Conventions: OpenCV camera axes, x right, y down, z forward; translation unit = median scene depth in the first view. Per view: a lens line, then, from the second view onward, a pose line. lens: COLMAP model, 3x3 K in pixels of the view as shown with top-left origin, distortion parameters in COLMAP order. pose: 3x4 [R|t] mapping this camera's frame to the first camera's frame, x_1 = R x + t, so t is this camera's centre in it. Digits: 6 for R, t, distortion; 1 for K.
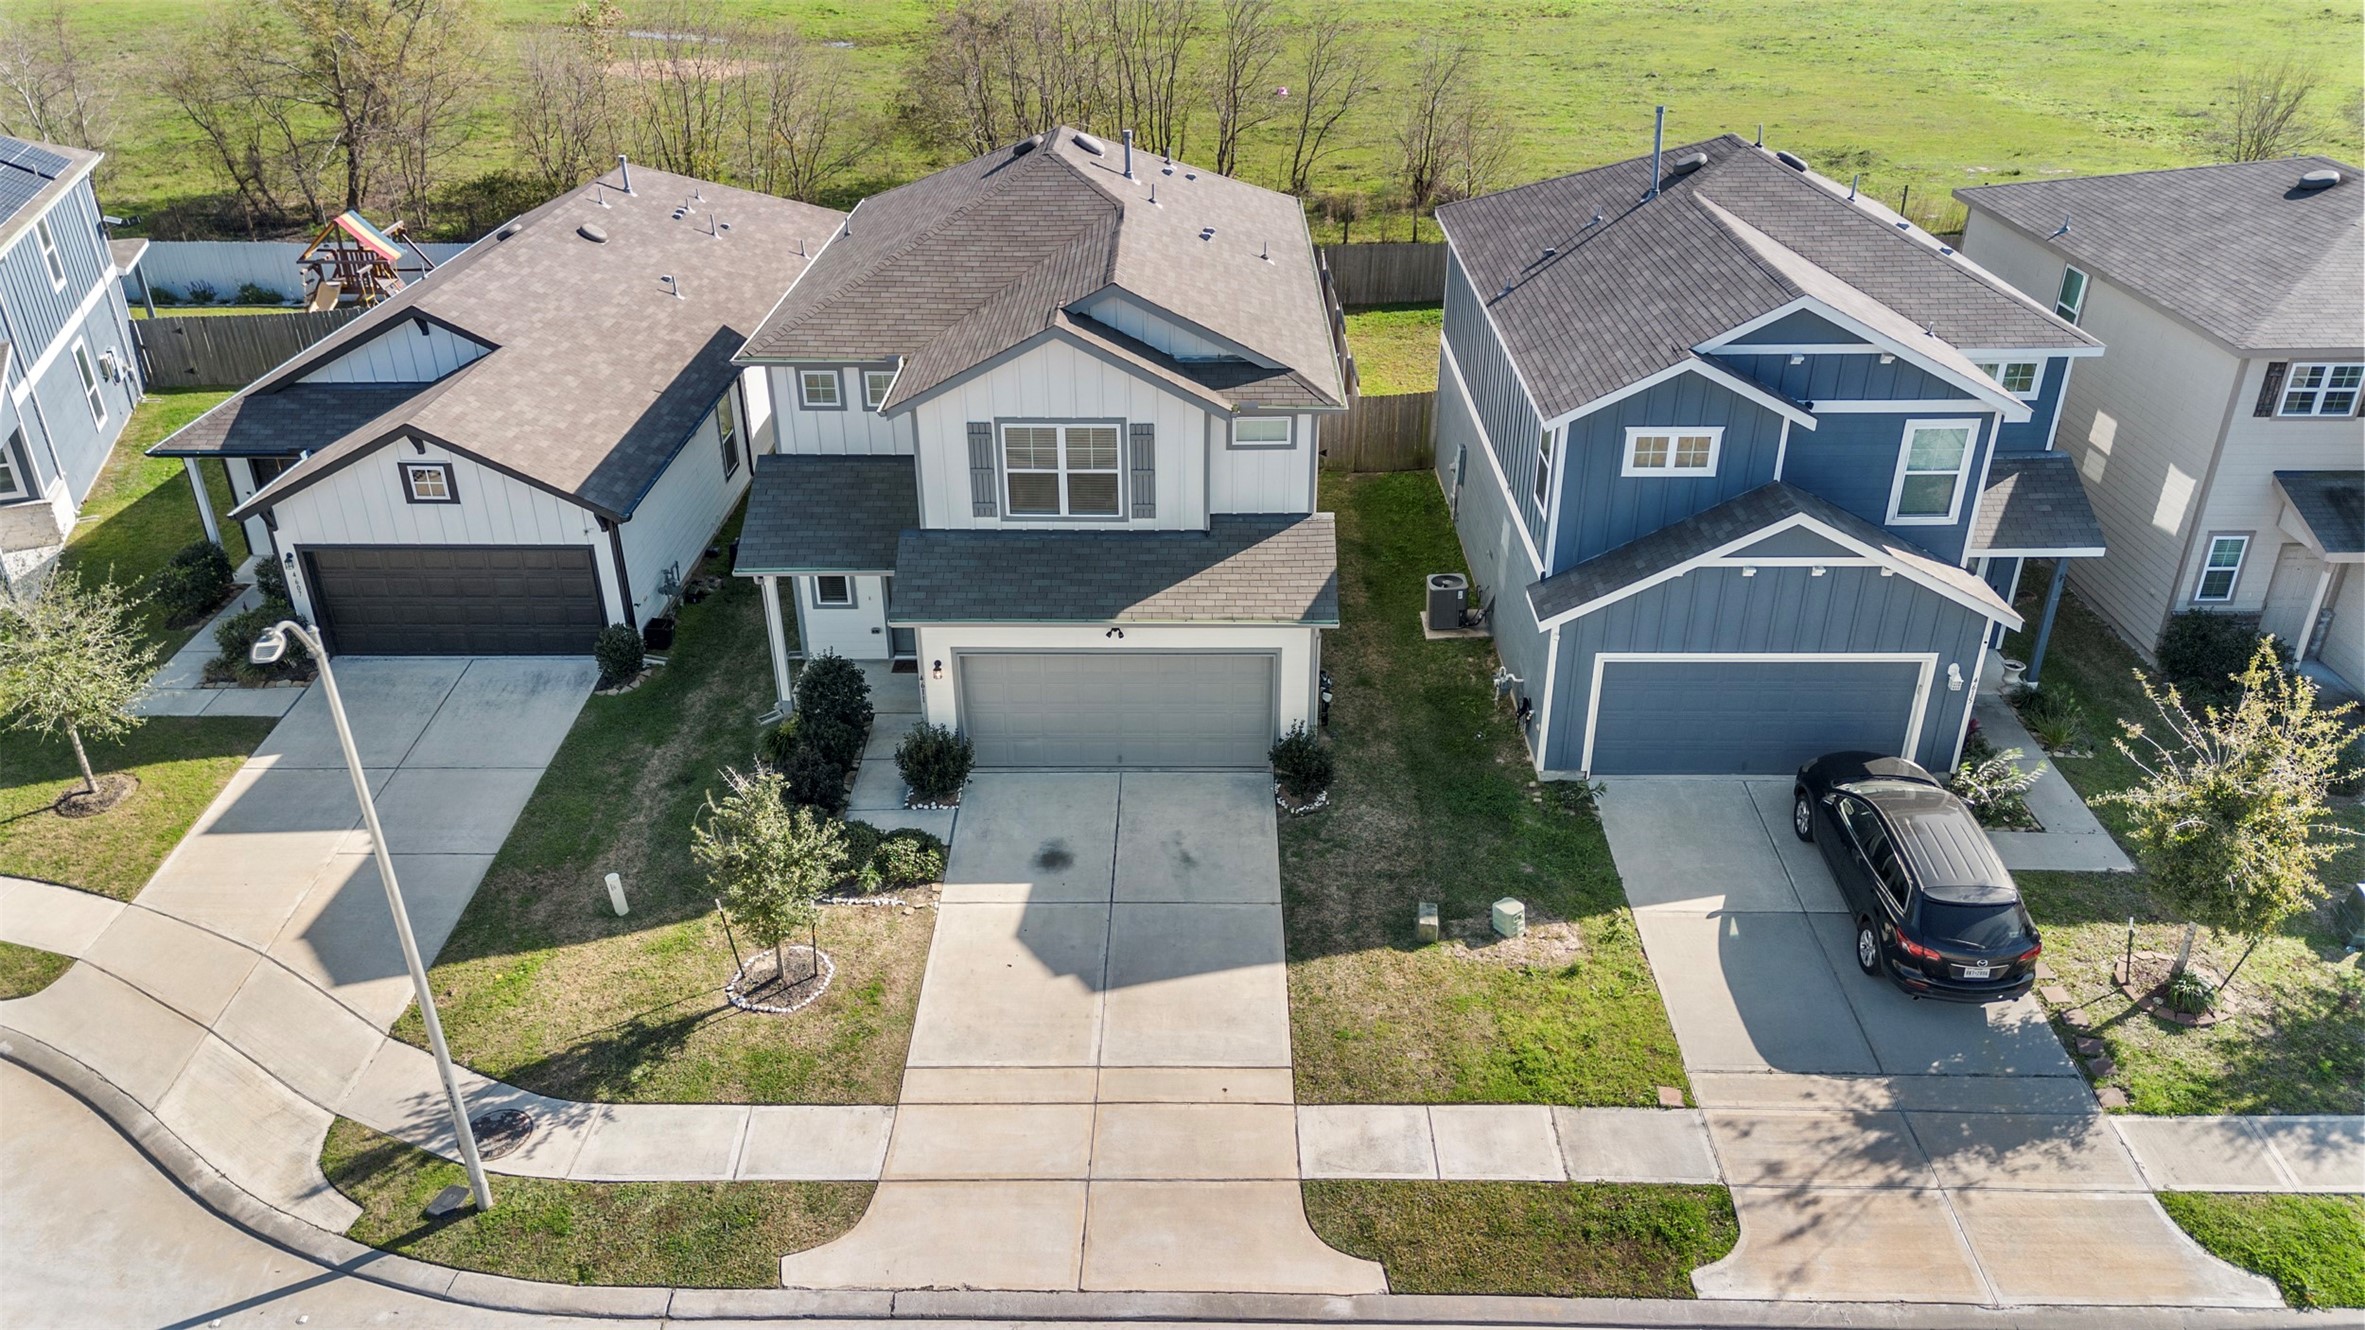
lens RADIAL K [[1663.7, 0, 1182.5], [0, 1663.7, 665.0], [0, 0, 1]] dist [0.091840, -0.105763]
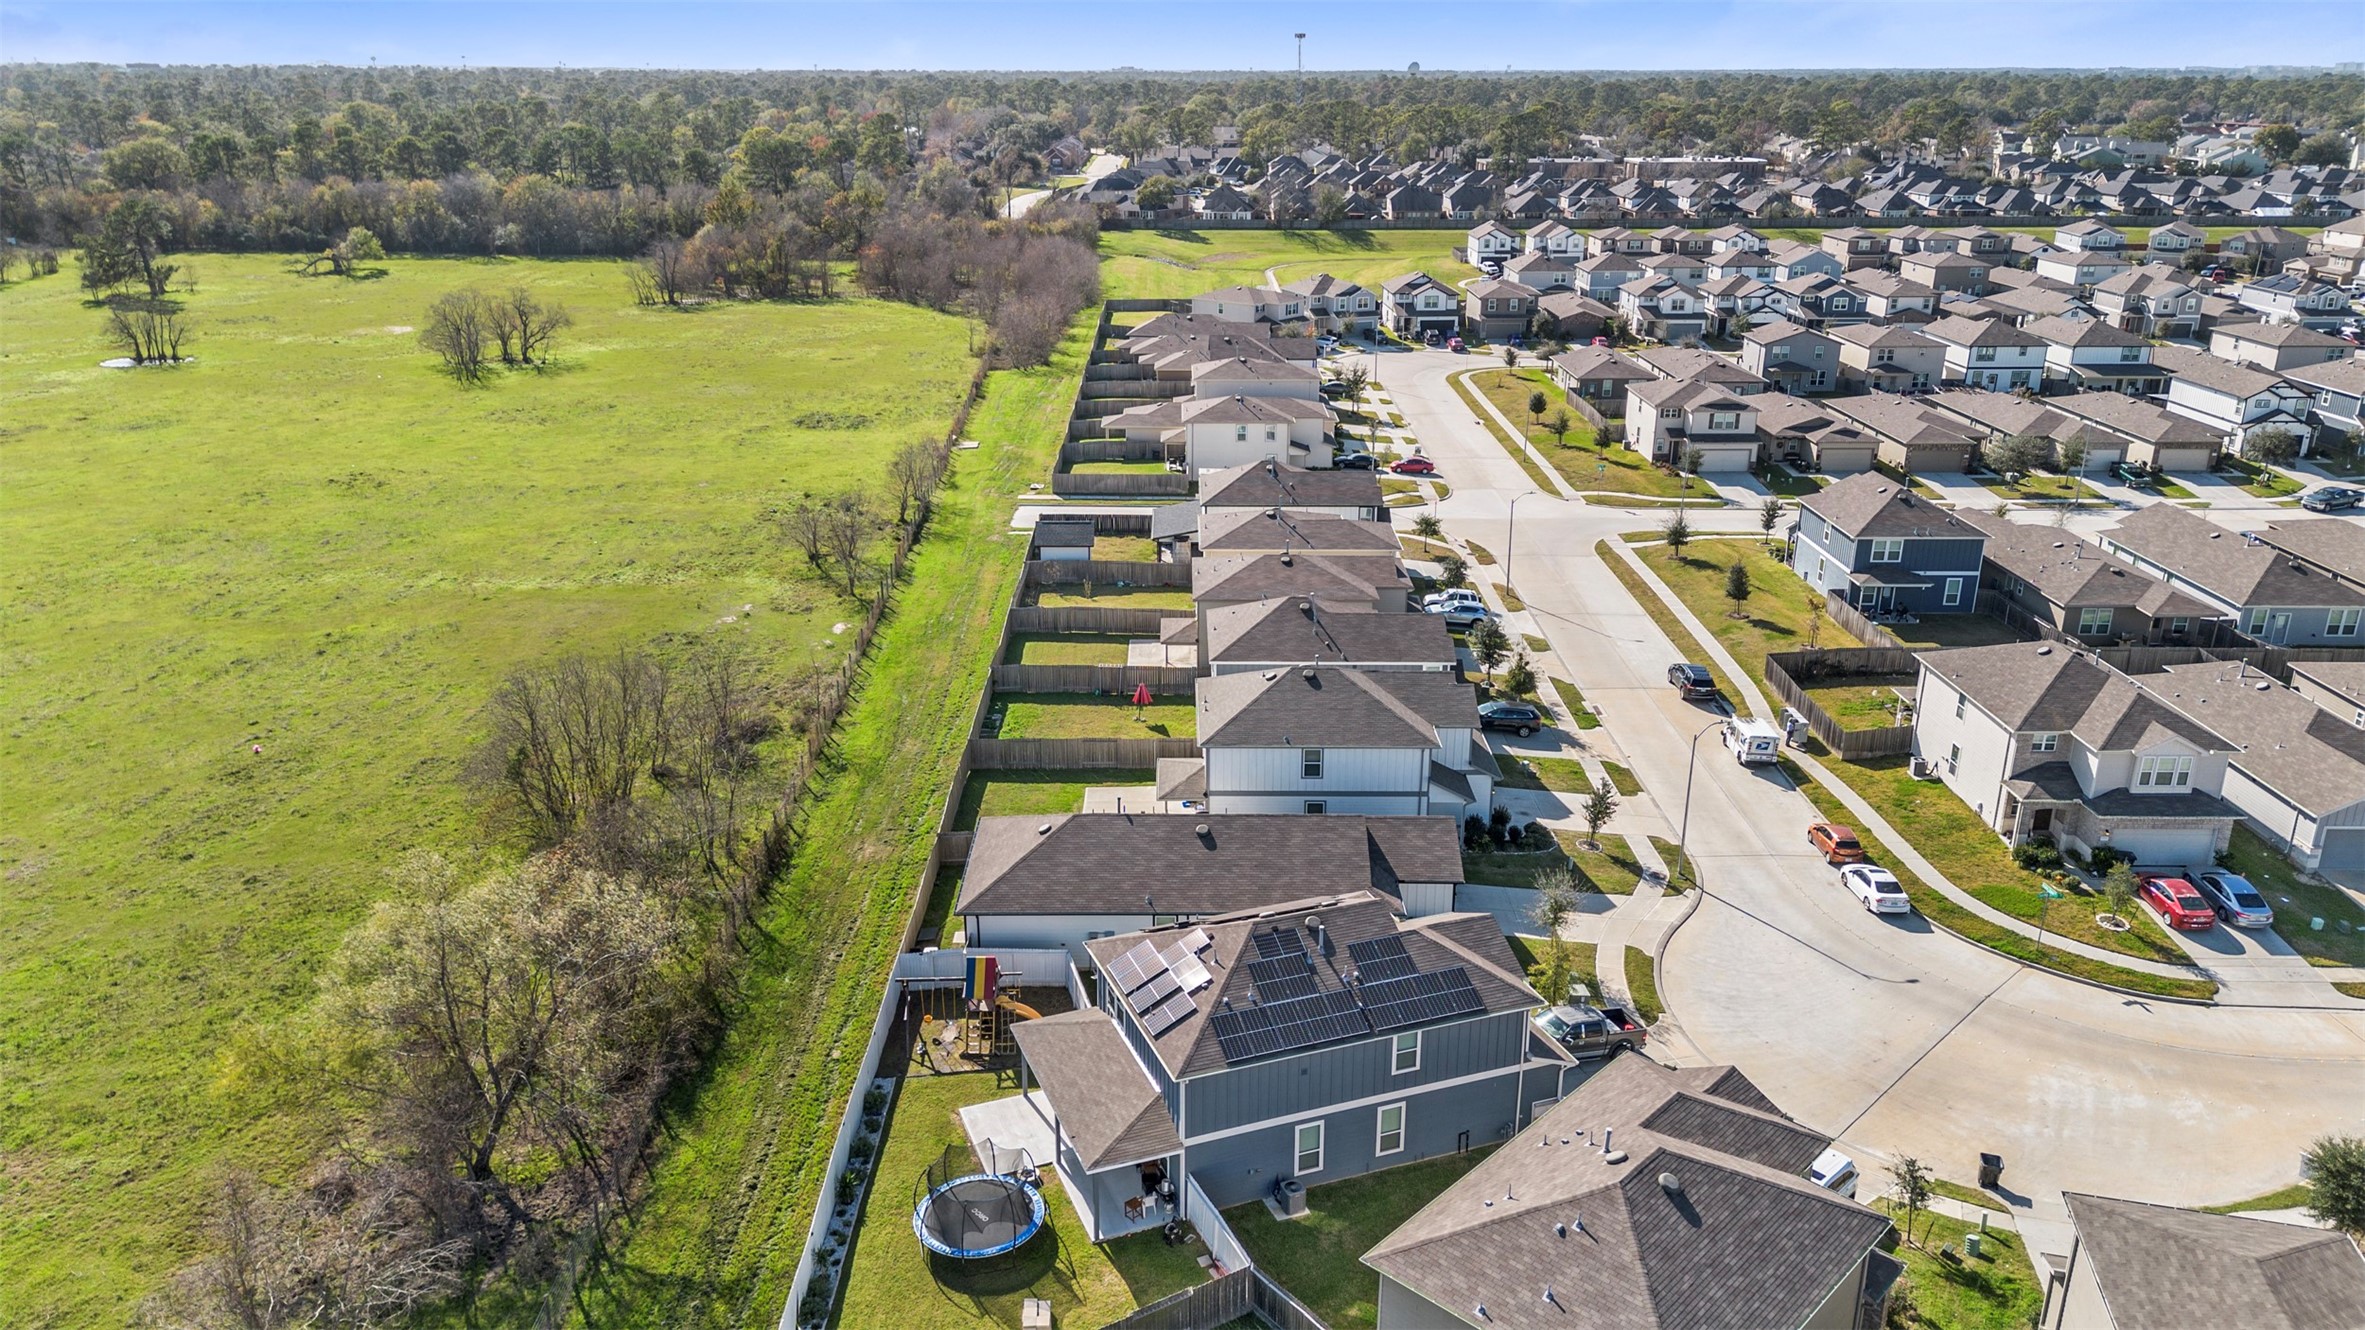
lens RADIAL K [[1663.7, 0, 1182.5], [0, 1663.7, 665.0], [0, 0, 1]] dist [0.091840, -0.105763]
pose [[-0.019090, -0.329633, 0.943916, -3.237887], [0.465240, 0.832721, 0.300211, -1.516346], [-0.884979, 0.444879, 0.137462, 0.996027]]
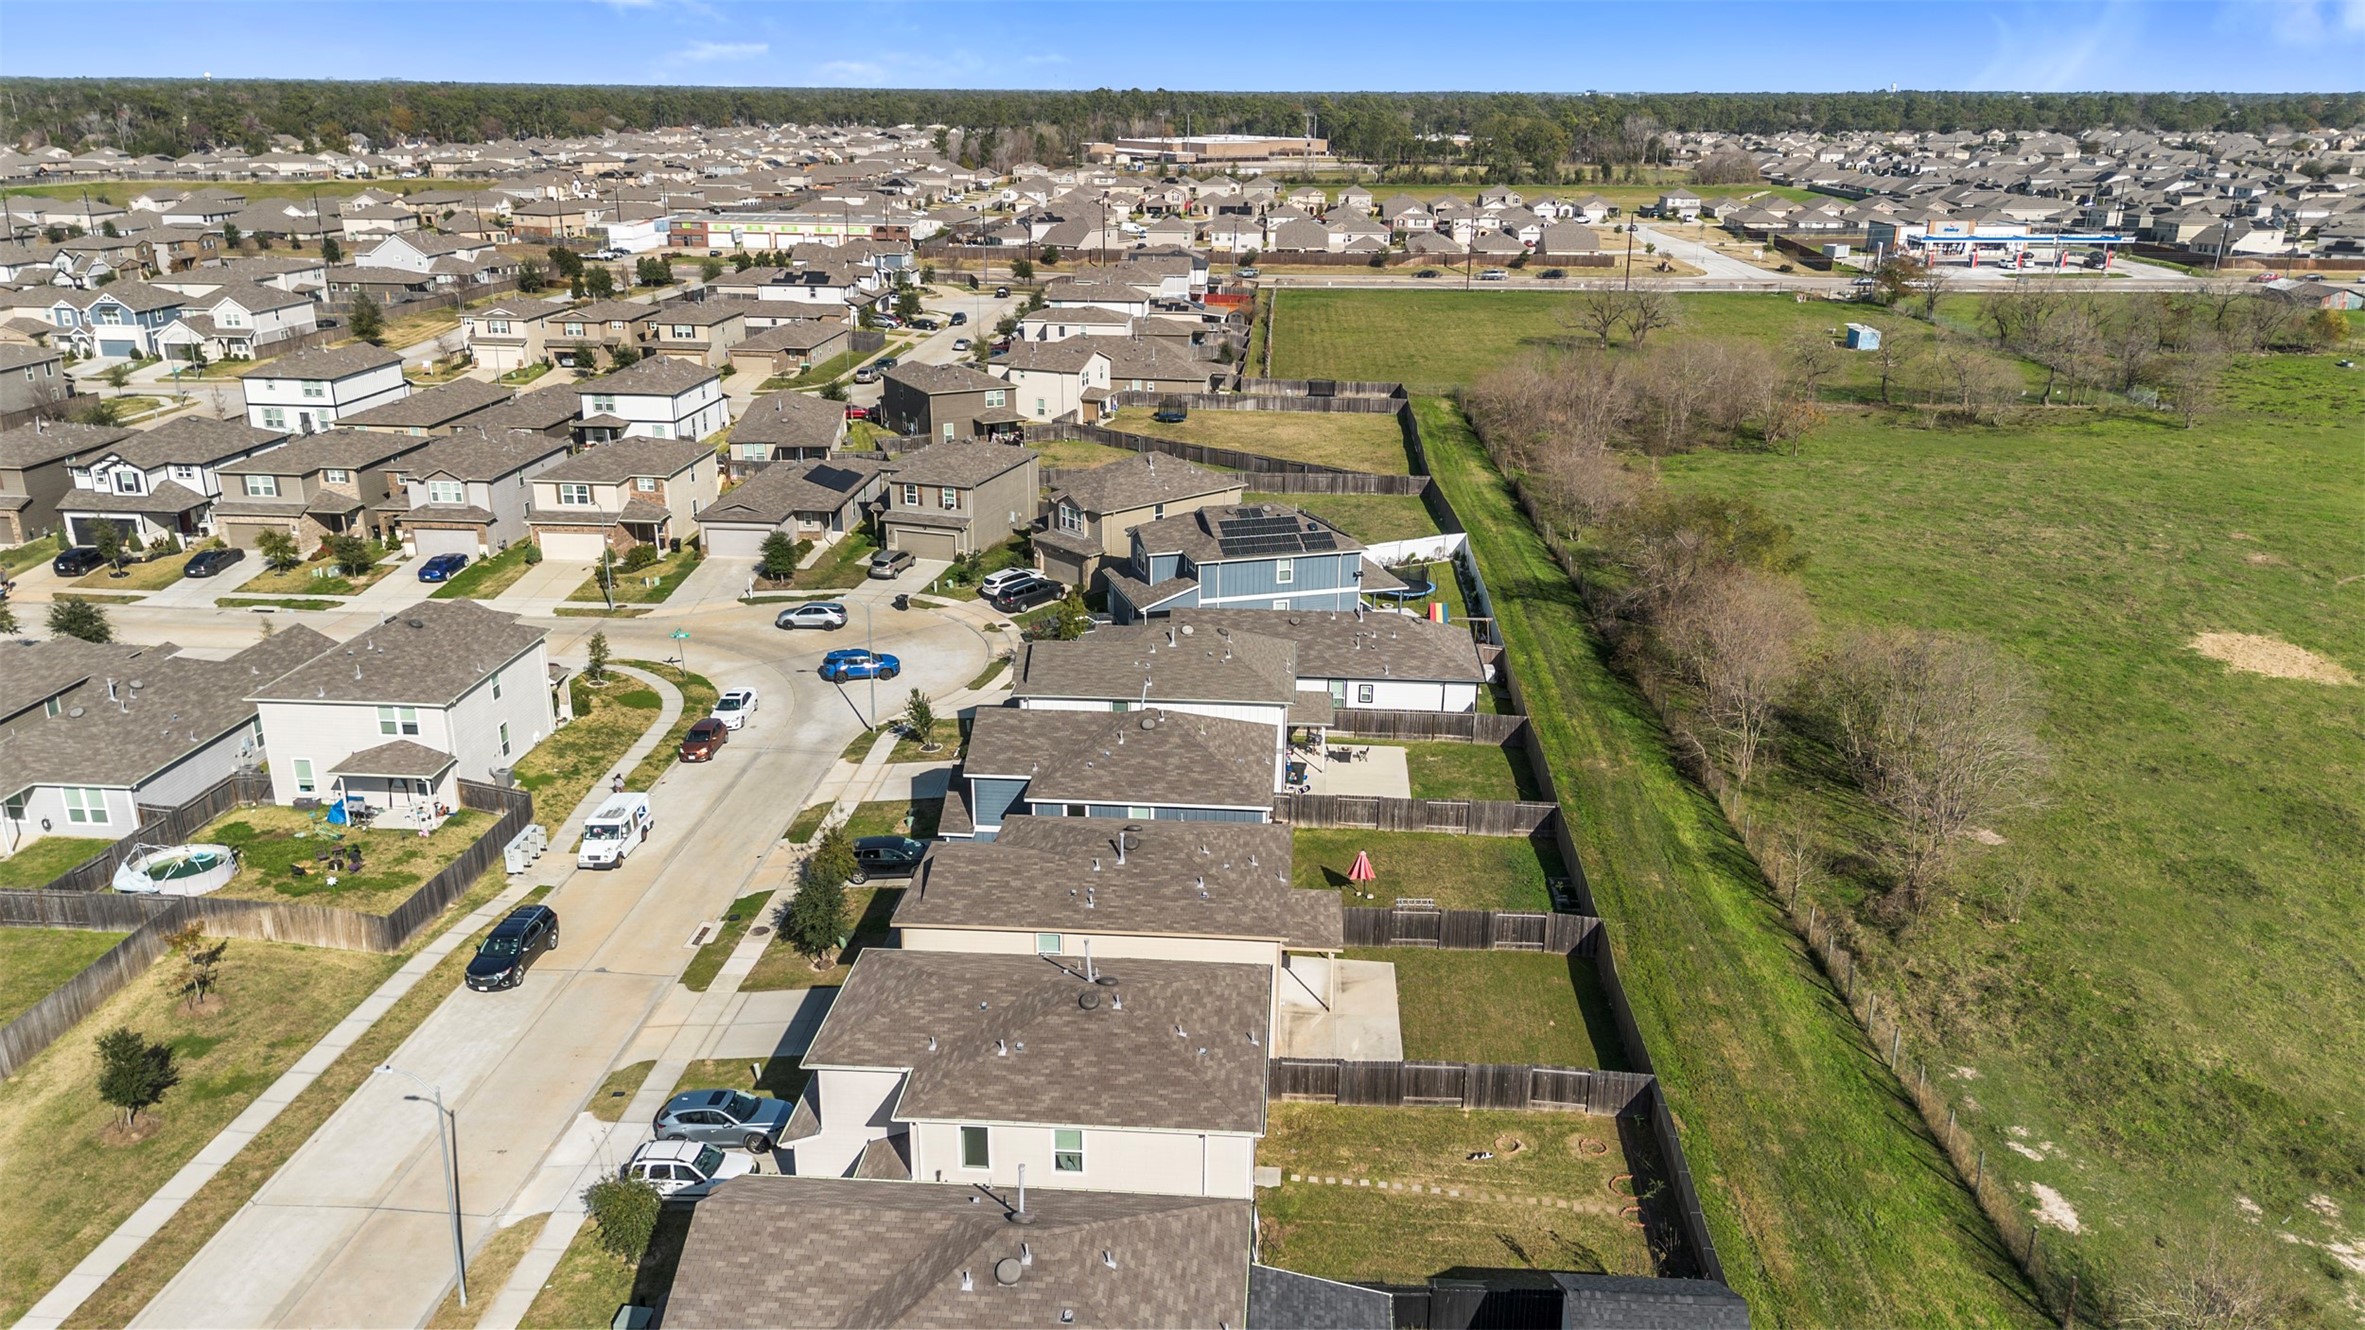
lens RADIAL K [[1663.7, 0, 1182.5], [0, 1663.7, 665.0], [0, 0, 1]] dist [0.091840, -0.105763]
pose [[-0.060861, 0.328532, -0.942530, 3.114957], [-0.467829, 0.824749, 0.317686, -1.390926], [0.881721, 0.460277, 0.103501, 0.922849]]
